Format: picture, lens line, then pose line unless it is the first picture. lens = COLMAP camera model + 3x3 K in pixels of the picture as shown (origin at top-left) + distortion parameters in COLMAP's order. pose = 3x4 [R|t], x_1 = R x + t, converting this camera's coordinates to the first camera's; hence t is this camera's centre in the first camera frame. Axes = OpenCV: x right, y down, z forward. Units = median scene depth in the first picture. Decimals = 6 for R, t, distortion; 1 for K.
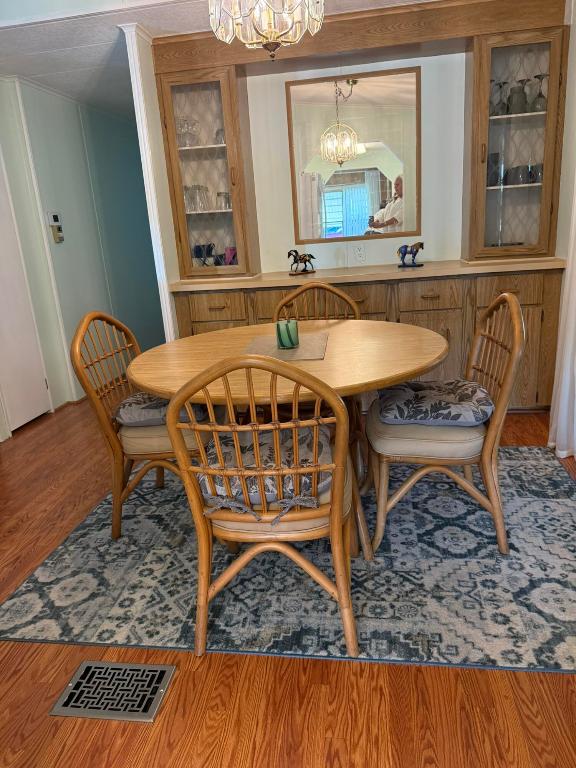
lens RADIAL K [[536.6, 0, 283.2], [0, 536.6, 388.8], [0, 0, 1]] dist [0.005428, -0.018833]
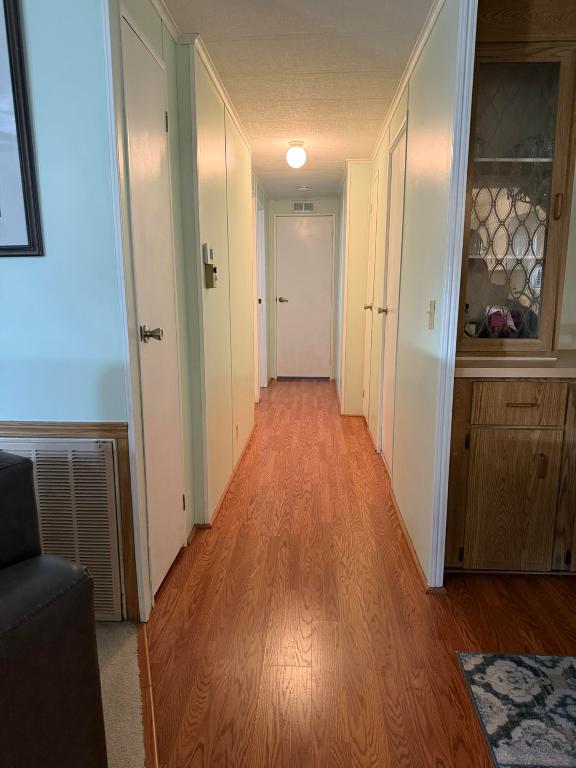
lens RADIAL K [[536.6, 0, 294.5], [0, 536.6, 381.8], [0, 0, 1]] dist [0.005428, -0.018833]
pose [[0.994663, 0.055880, 0.086735, -0.703460], [-0.044173, 0.990335, -0.131471, -0.136252], [-0.093243, 0.126938, 0.987518, 0.653921]]
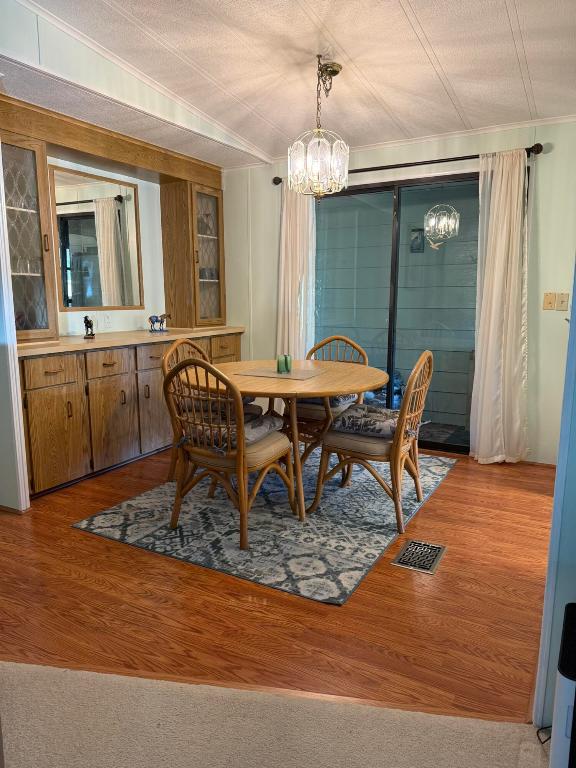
lens RADIAL K [[536.6, 0, 290.3], [0, 536.6, 377.9], [0, 0, 1]] dist [0.005428, -0.018833]
pose [[0.354094, -0.073339, 0.932330, -1.381121], [0.263106, 0.964467, -0.024059, -0.012381], [-0.897437, 0.253821, 0.360808, 0.457315]]
